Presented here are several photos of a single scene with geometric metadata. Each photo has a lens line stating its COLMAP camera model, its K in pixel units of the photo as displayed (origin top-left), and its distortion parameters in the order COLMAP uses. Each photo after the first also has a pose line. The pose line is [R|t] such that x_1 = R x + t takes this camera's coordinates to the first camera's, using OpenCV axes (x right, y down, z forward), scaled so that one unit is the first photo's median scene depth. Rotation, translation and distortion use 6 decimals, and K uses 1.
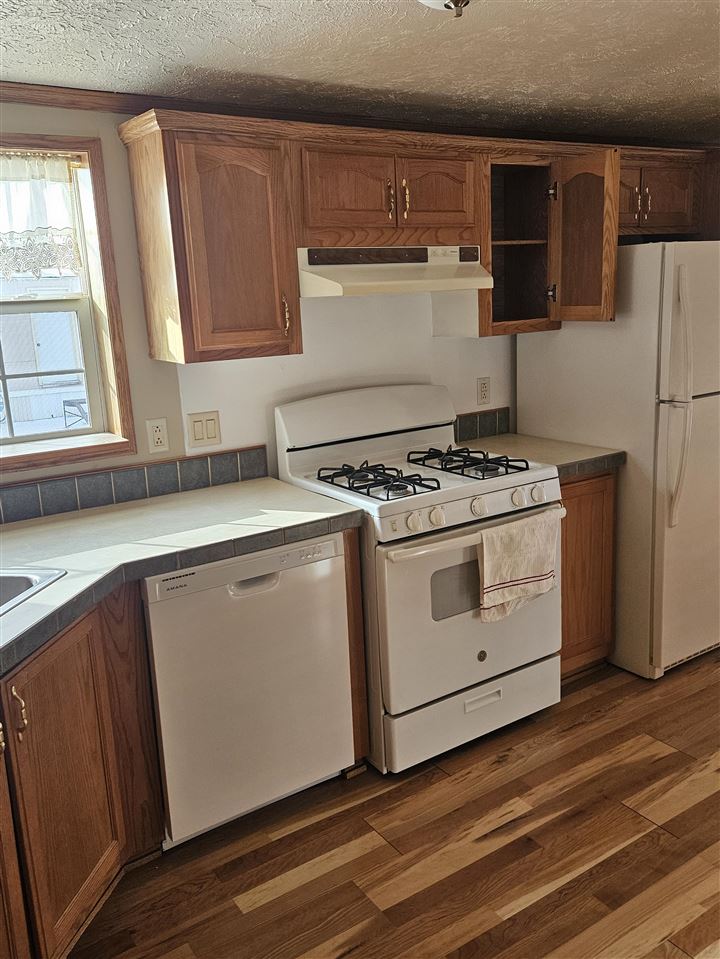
lens RADIAL K [[827.3, 0, 360.5], [0, 827.3, 479.7], [0, 0, 1]] dist [0.004309, 0.001510]
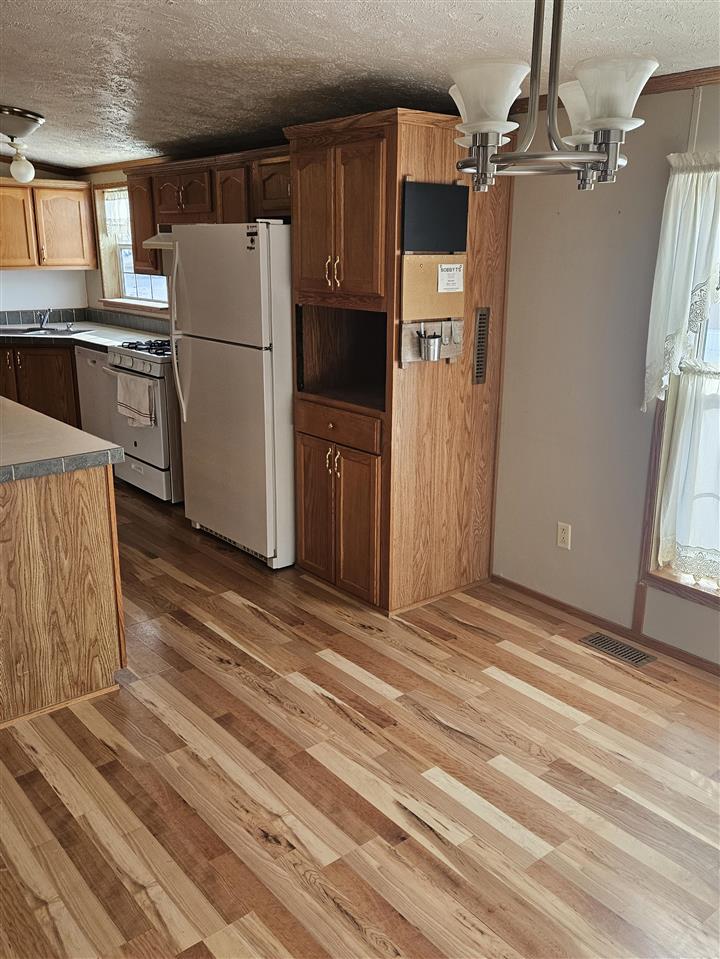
lens RADIAL K [[827.3, 0, 360.2], [0, 827.3, 478.5], [0, 0, 1]] dist [0.004309, 0.001510]
pose [[0.082490, 0.320347, -0.943702, 0.968523], [-0.237987, 0.925865, 0.293489, -0.224482], [0.967759, 0.200379, 0.152613, 0.713201]]
